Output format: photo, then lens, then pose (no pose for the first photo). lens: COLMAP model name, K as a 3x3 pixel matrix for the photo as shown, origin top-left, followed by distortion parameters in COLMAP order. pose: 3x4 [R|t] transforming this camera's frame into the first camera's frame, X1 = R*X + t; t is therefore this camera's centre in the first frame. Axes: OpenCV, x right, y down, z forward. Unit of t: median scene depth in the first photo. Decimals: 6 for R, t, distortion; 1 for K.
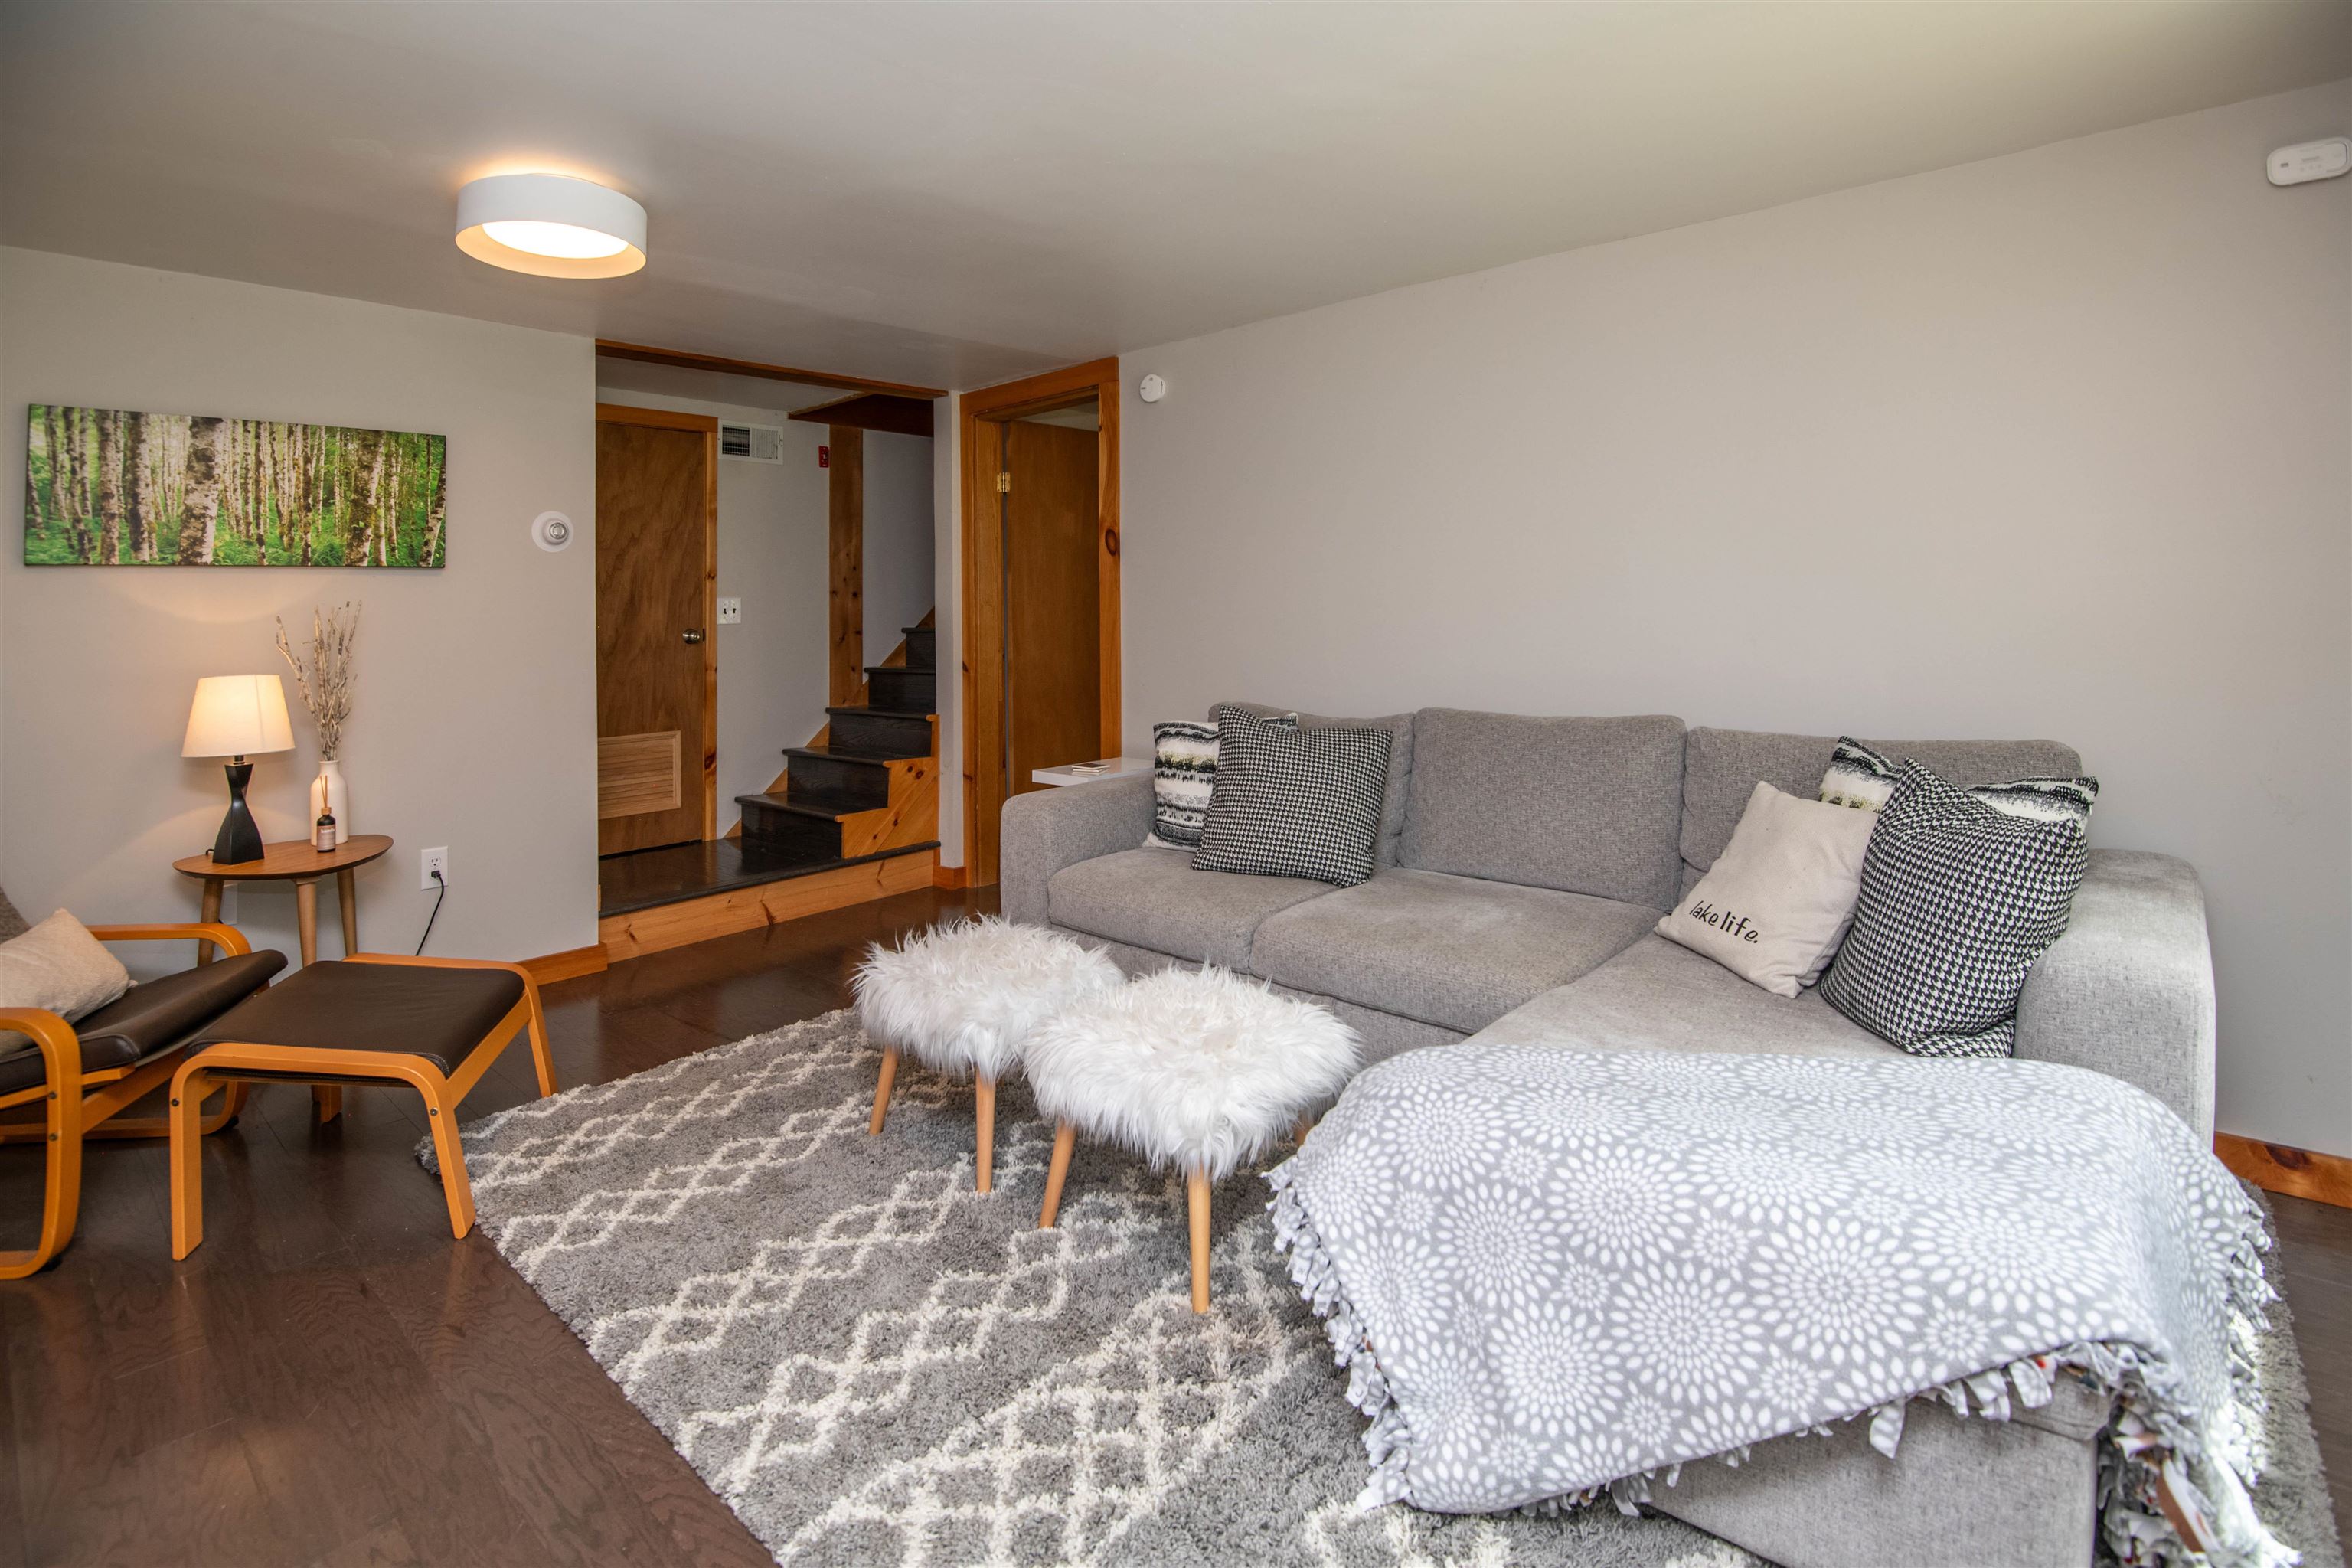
lens RADIAL K [[1116.5, 0, 1158.0], [0, 1116.5, 784.5], [0, 0, 1]] dist [-0.002113, -0.021080]
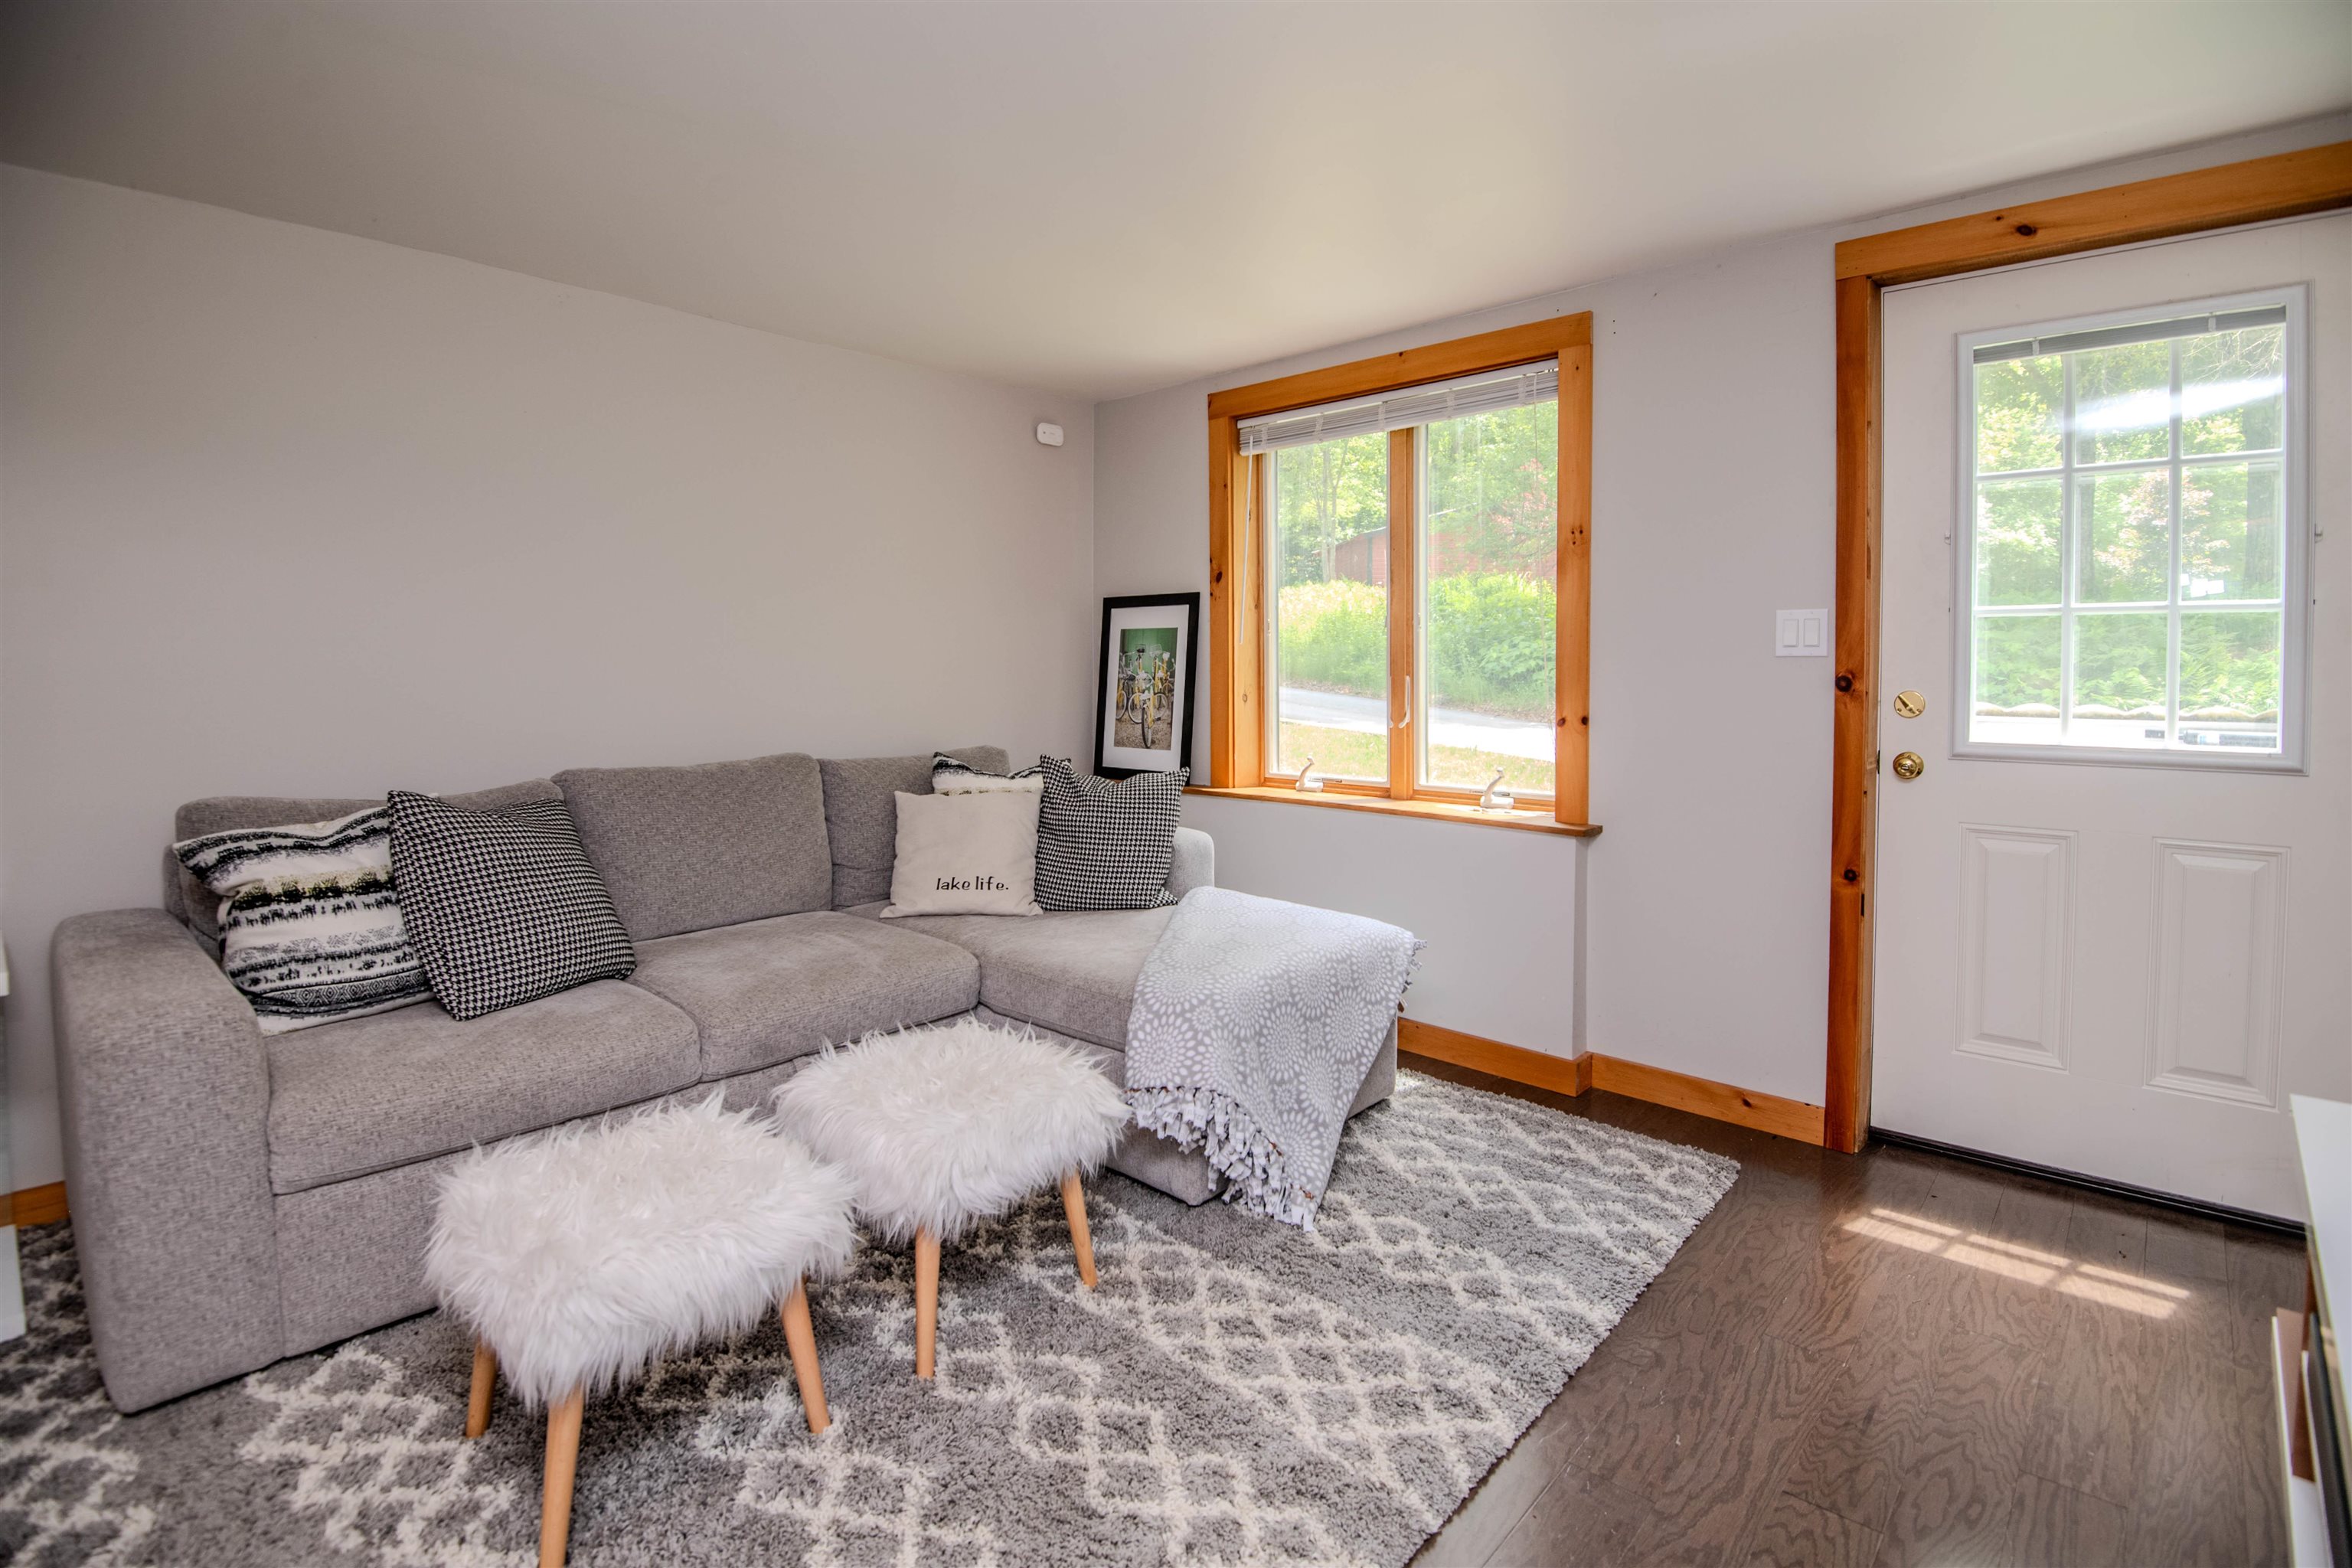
lens RADIAL K [[1116.5, 0, 1158.0], [0, 1116.5, 784.5], [0, 0, 1]] dist [-0.002113, -0.021080]
pose [[0.022959, -0.092275, 0.995469, -0.611739], [0.150104, 0.984762, 0.087821, -0.063099], [-0.988404, 0.147408, 0.036460, 0.499056]]
